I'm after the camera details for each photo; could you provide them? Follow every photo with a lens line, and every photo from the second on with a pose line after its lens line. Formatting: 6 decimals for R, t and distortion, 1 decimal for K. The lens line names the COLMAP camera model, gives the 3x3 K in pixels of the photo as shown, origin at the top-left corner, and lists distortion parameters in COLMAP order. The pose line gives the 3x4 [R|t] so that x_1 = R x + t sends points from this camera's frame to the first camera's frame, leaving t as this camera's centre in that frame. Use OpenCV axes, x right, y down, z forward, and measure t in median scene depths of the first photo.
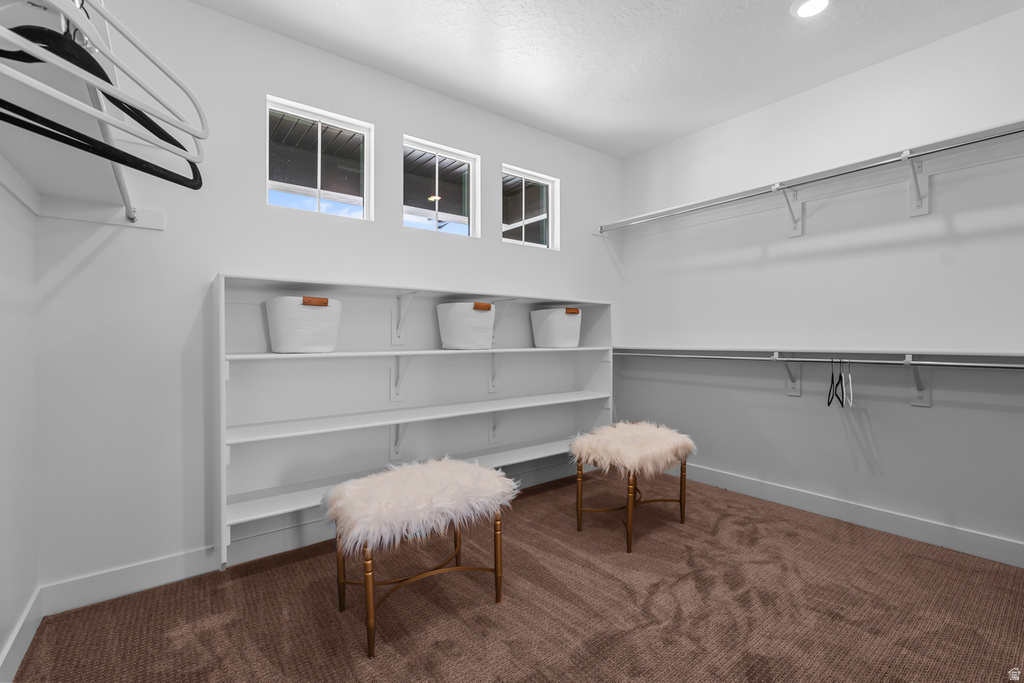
lens RADIAL K [[453.2, 0, 515.3], [0, 453.2, 345.1], [0, 0, 1]] dist [-0.006835, 0.000659]
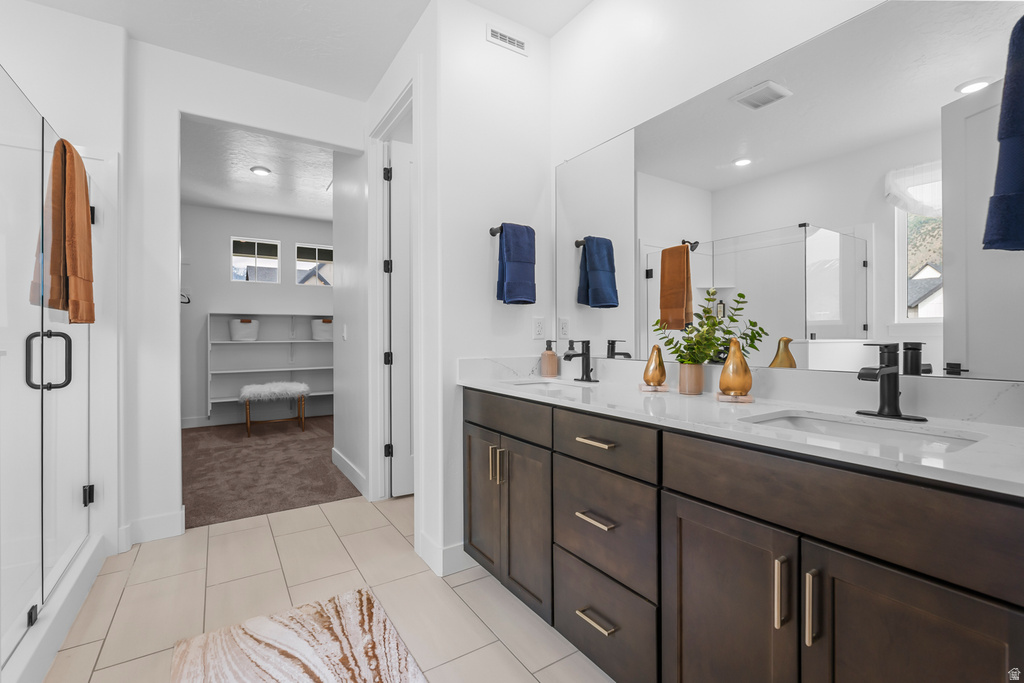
lens RADIAL K [[453.2, 0, 509.4], [0, 453.2, 335.9], [0, 0, 1]] dist [-0.006835, 0.000659]
pose [[0.995739, 0.000258, -0.092212, 1.286286], [-0.001139, 0.999954, -0.009504, 0.009899], [0.092205, 0.009569, 0.995694, -1.428099]]
